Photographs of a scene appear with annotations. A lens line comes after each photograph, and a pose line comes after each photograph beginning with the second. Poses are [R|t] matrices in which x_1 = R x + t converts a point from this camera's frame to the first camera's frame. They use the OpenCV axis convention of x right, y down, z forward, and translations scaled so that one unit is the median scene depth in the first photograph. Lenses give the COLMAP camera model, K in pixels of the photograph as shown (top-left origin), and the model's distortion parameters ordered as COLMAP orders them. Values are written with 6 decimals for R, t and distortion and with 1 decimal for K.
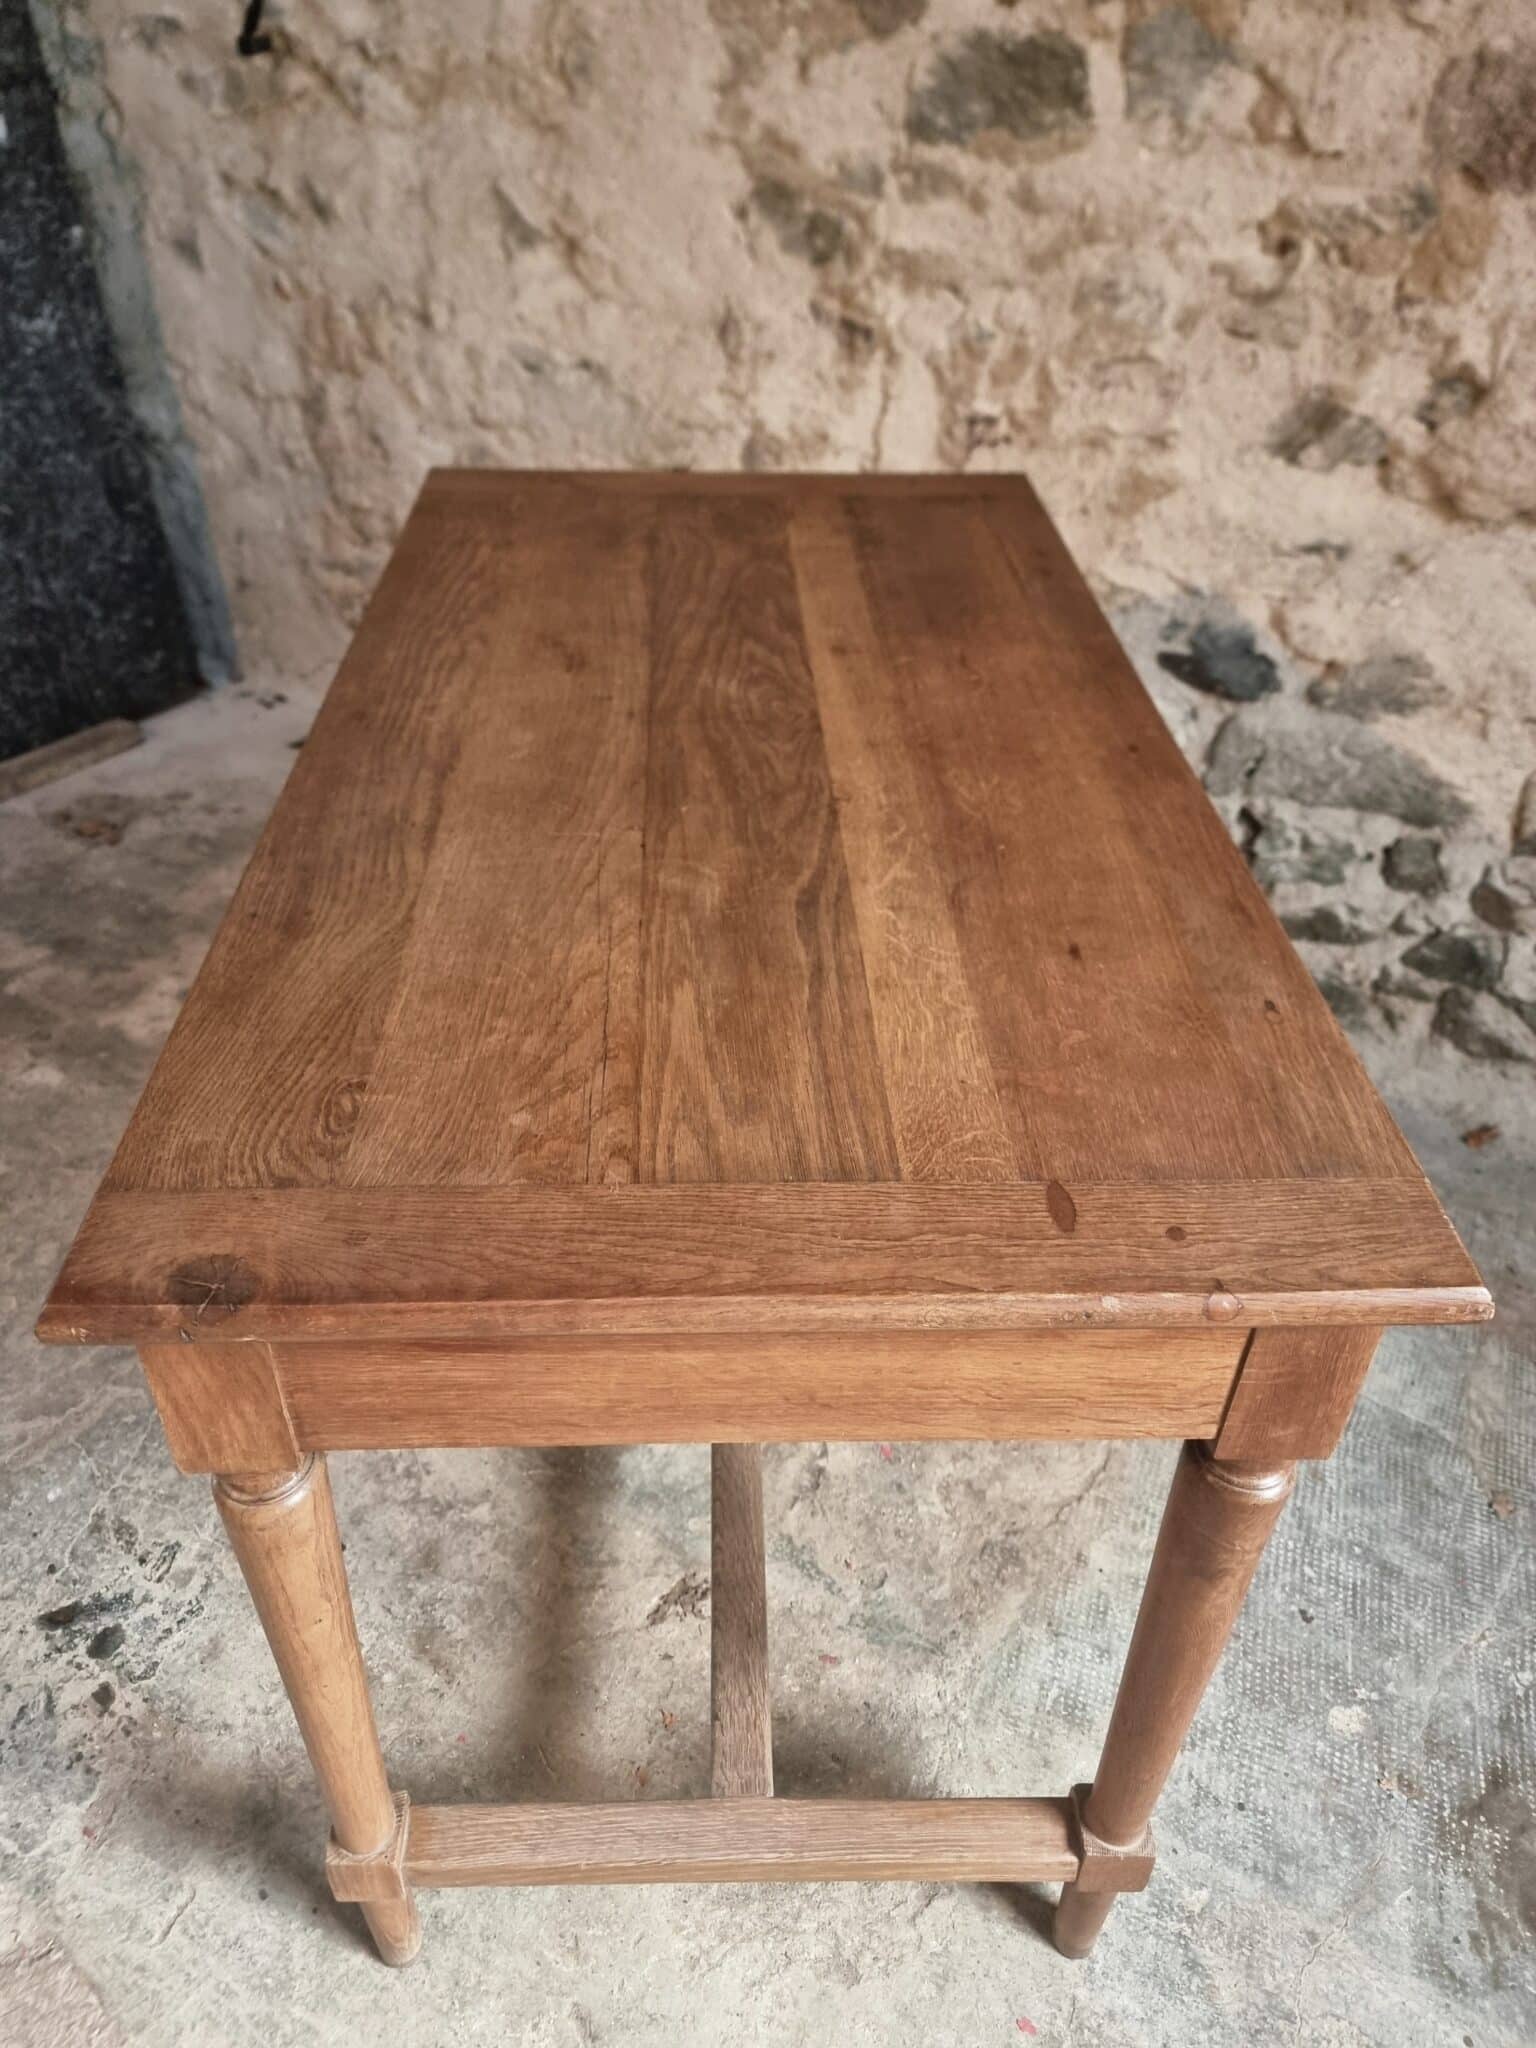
lens RADIAL K [[1463.2, 0, 745.9], [0, 1463.2, 1017.0], [0, 0, 1]] dist [0.048183, -0.049327]
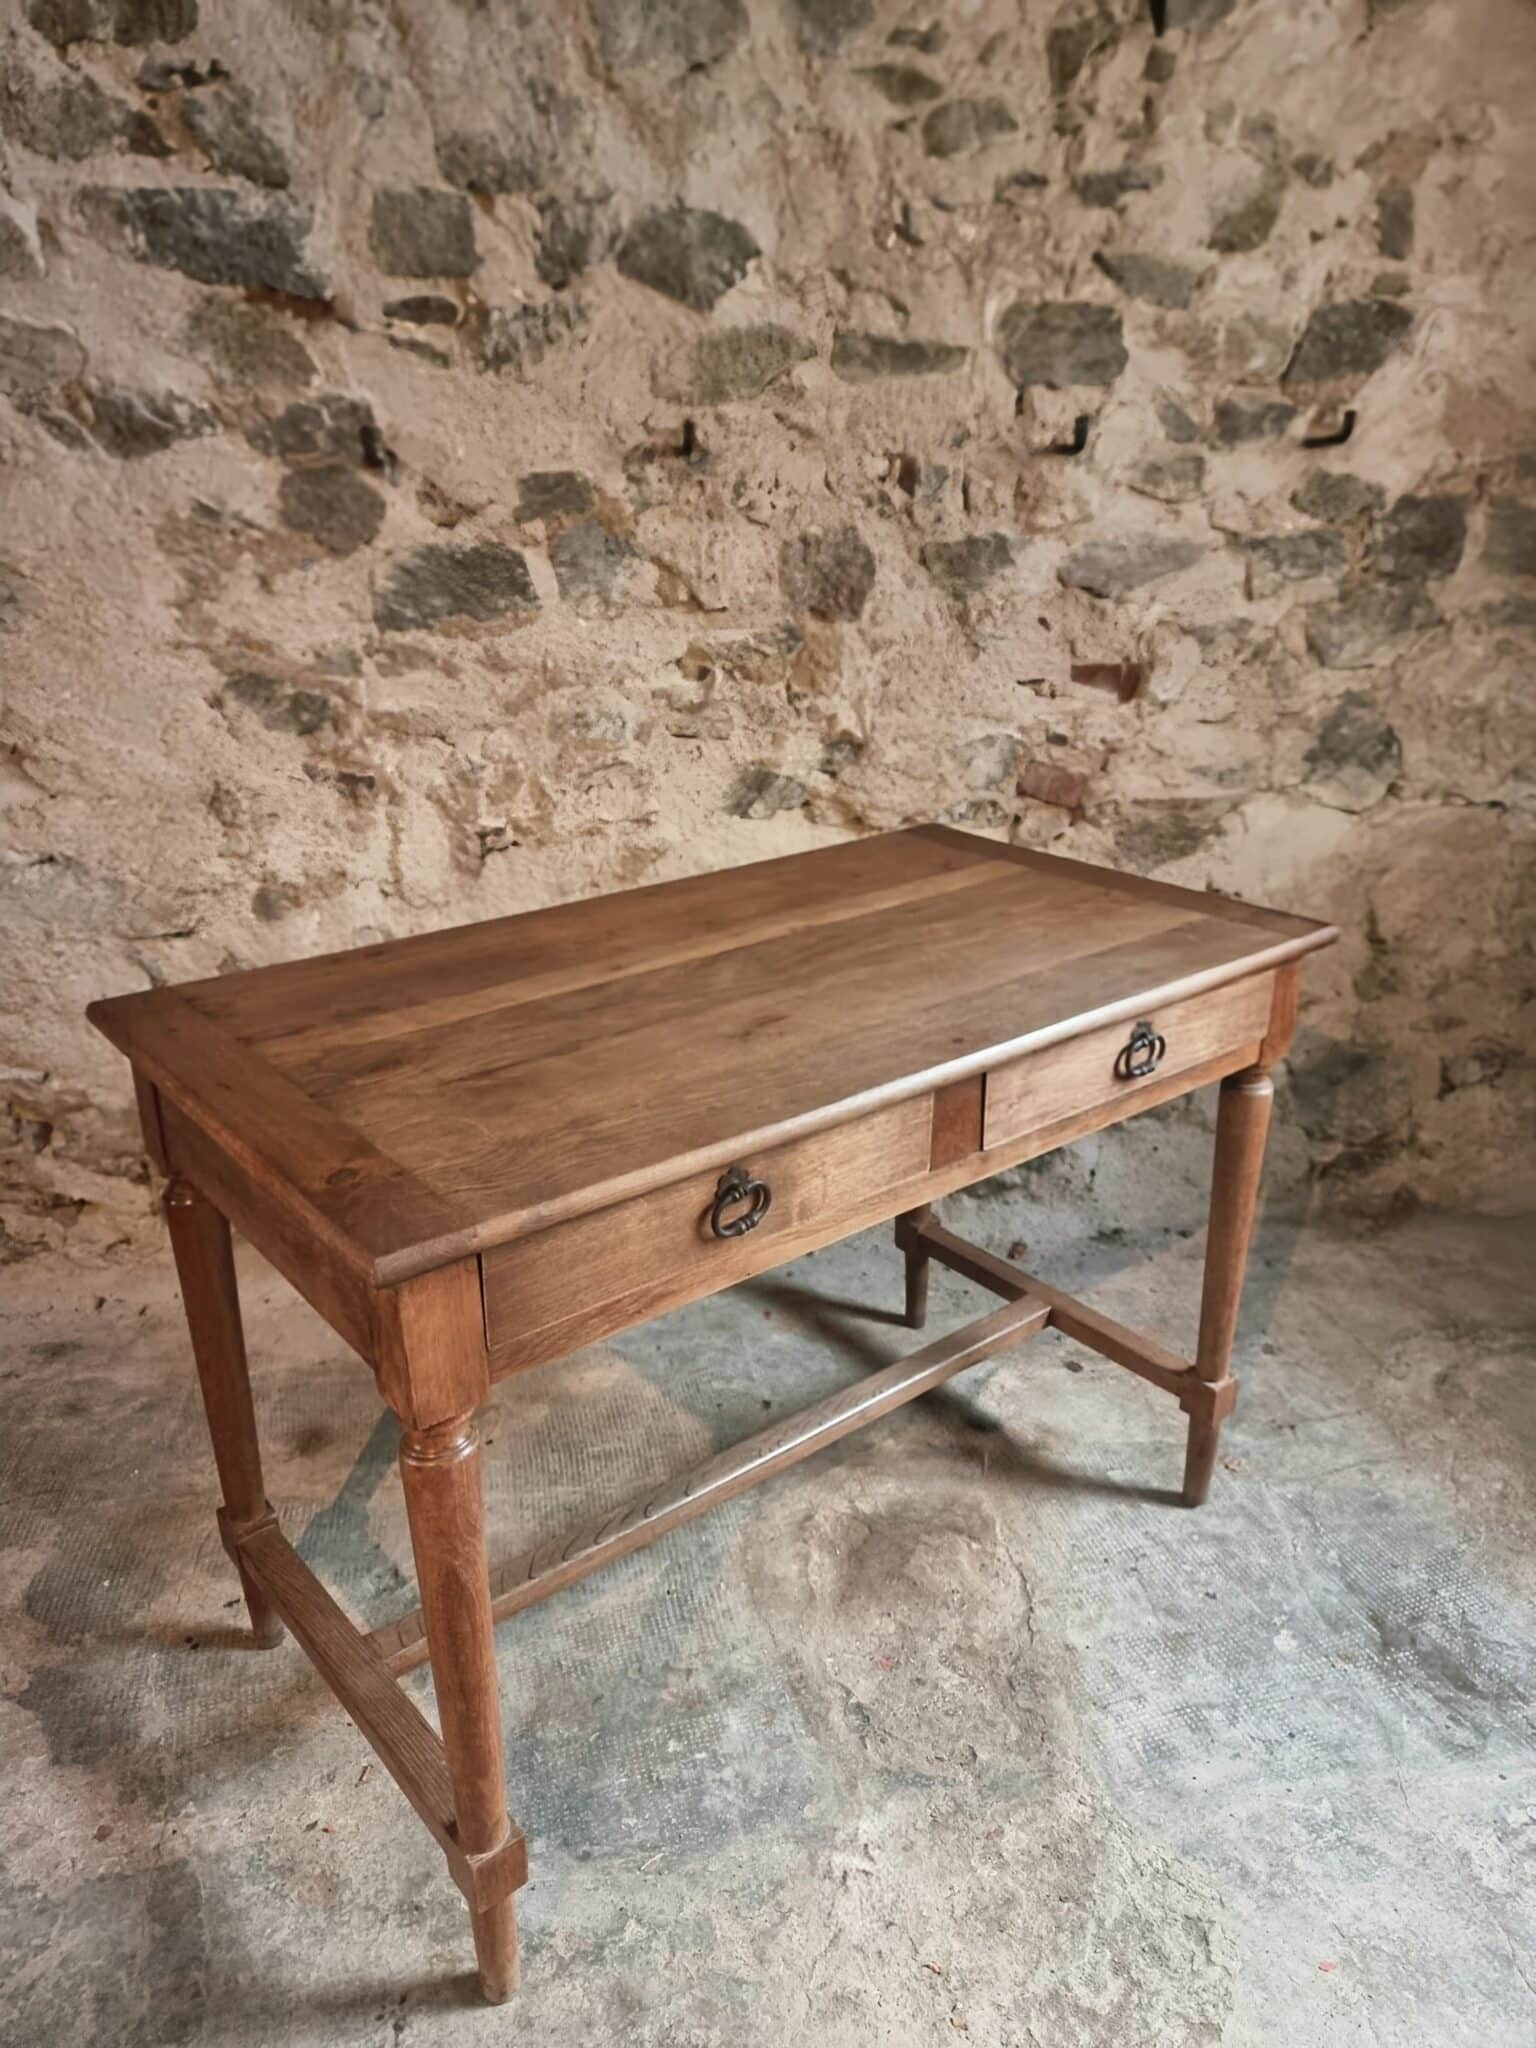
lens RADIAL K [[1436.2, 0, 762.6], [0, 1436.2, 1033.4], [0, 0, 1]] dist [0.053132, -0.057223]
pose [[0.767695, -0.256962, 0.587039, -0.436751], [0.395692, 0.910661, -0.118844, -0.038219], [-0.504055, 0.323523, 0.800788, 0.018716]]
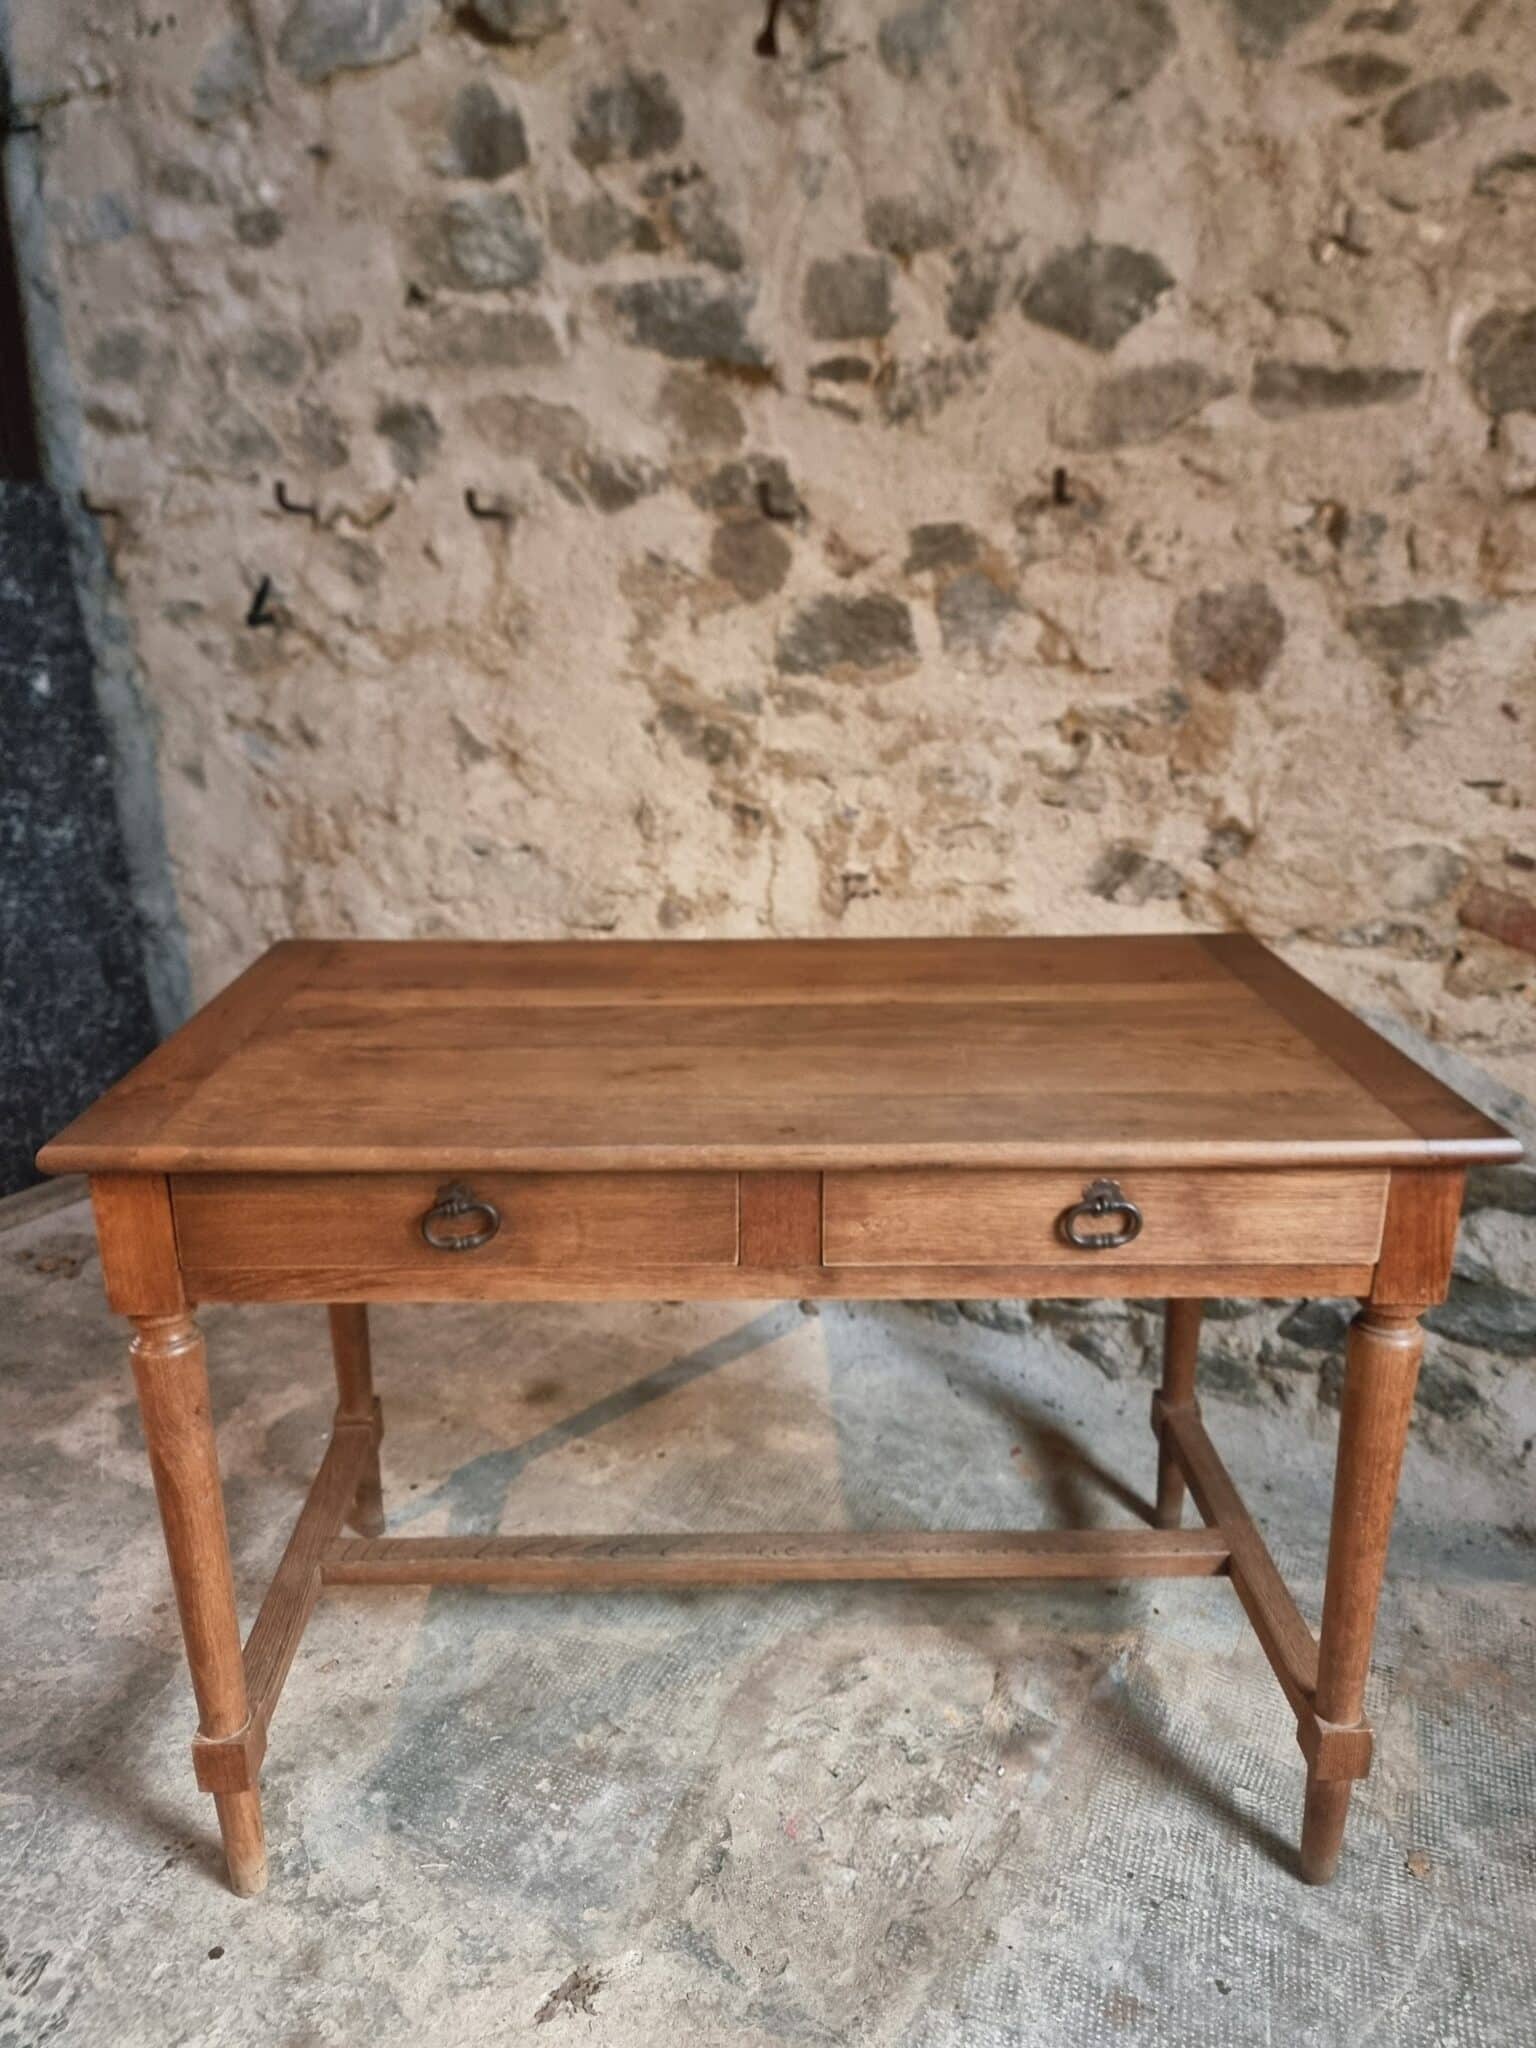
lens RADIAL K [[1473.6, 0, 756.3], [0, 1473.6, 1019.8], [0, 0, 1]] dist [0.056673, -0.063791]
pose [[0.999382, -0.027729, 0.021587, 0.058314], [0.033143, 0.947924, -0.316767, 0.085803], [-0.011679, 0.317287, 0.948258, -0.097201]]
